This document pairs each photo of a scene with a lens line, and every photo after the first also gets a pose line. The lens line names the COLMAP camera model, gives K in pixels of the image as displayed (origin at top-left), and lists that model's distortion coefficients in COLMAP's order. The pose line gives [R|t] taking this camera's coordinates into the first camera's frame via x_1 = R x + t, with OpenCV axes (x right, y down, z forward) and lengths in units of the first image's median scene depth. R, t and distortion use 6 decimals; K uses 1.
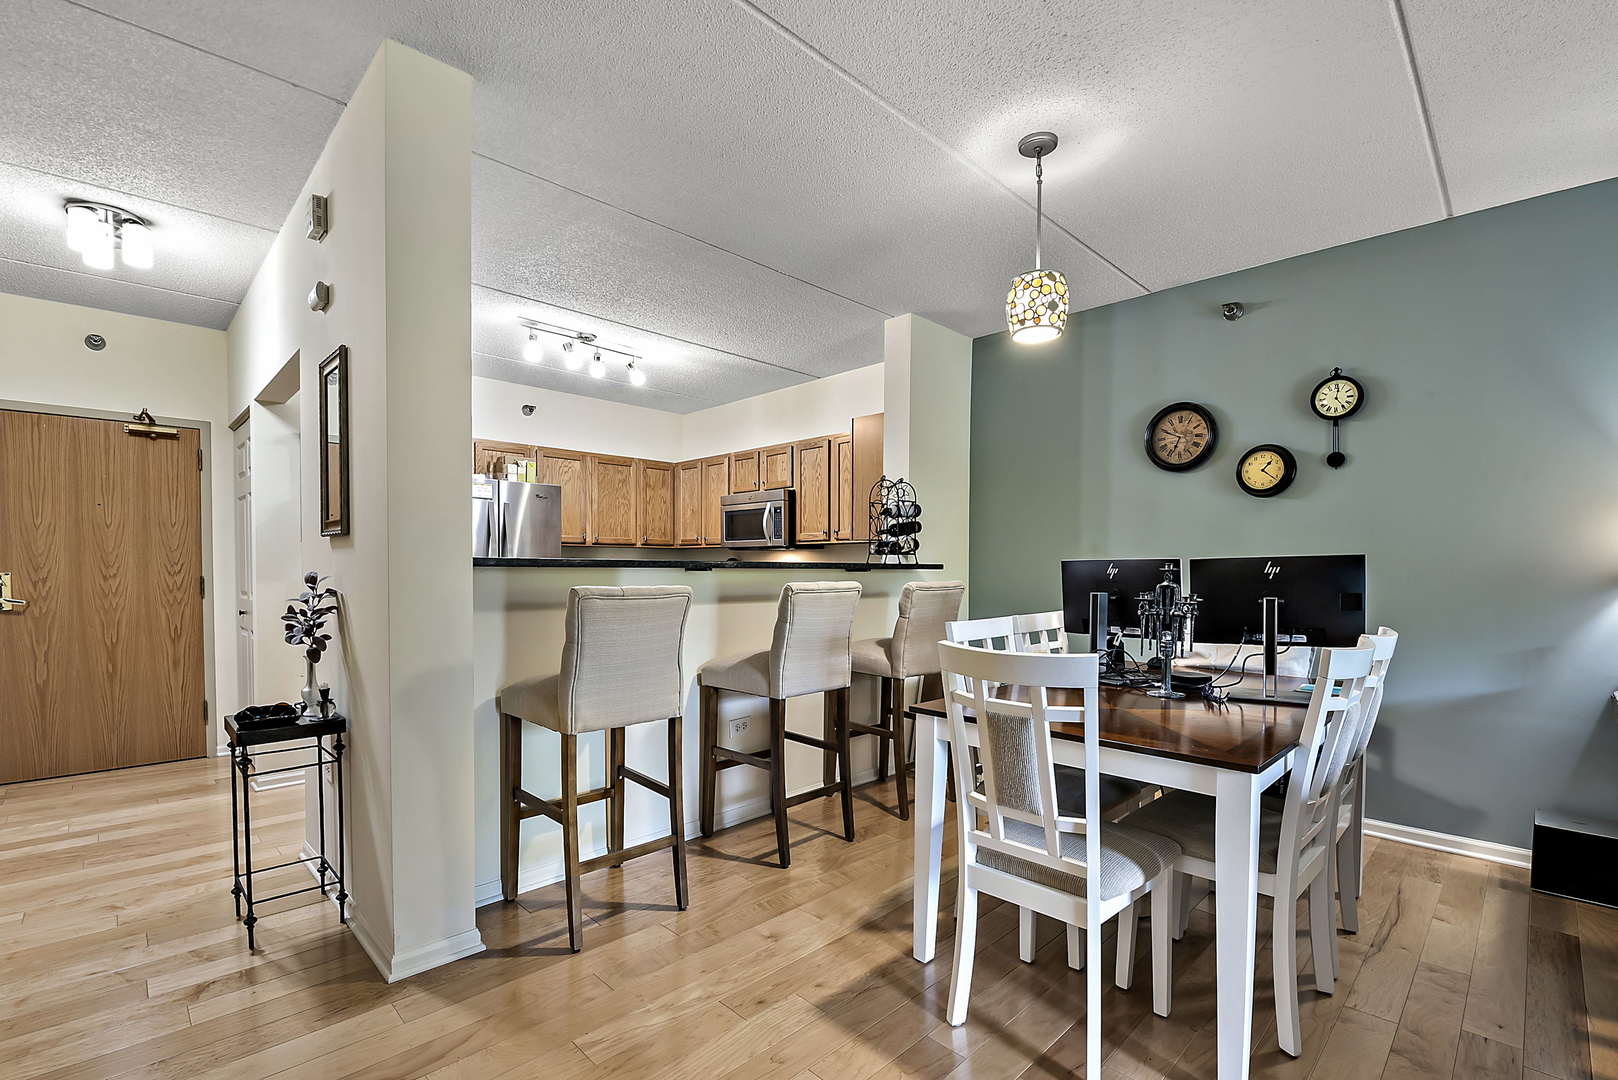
lens RADIAL K [[724.9, 0, 804.6], [0, 724.9, 585.3], [0, 0, 1]] dist [-0.011904, -0.000454]
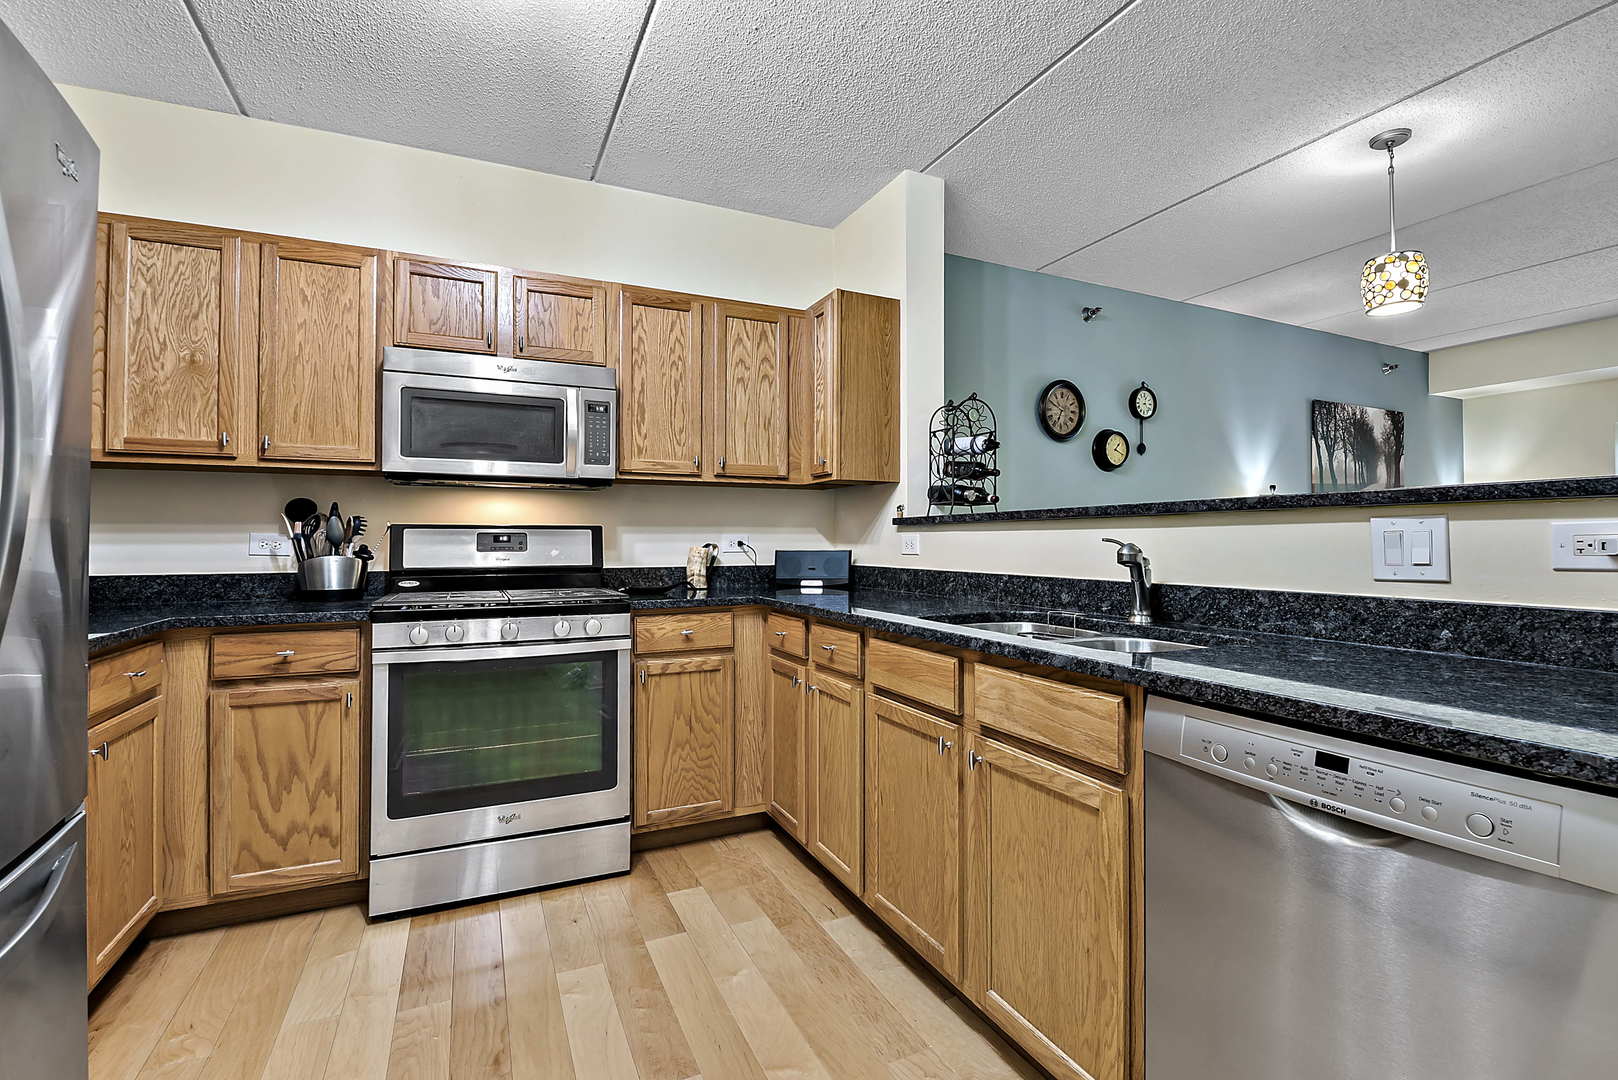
lens RADIAL K [[738.1, 0, 819.9], [0, 738.1, 533.0], [0, 0, 1]] dist [-0.001313, -0.000151]
pose [[0.322673, 0.006086, 0.946491, -0.673858], [0.023033, 0.999633, -0.014280, -0.007770], [-0.946230, 0.026408, 0.322414, 0.979196]]
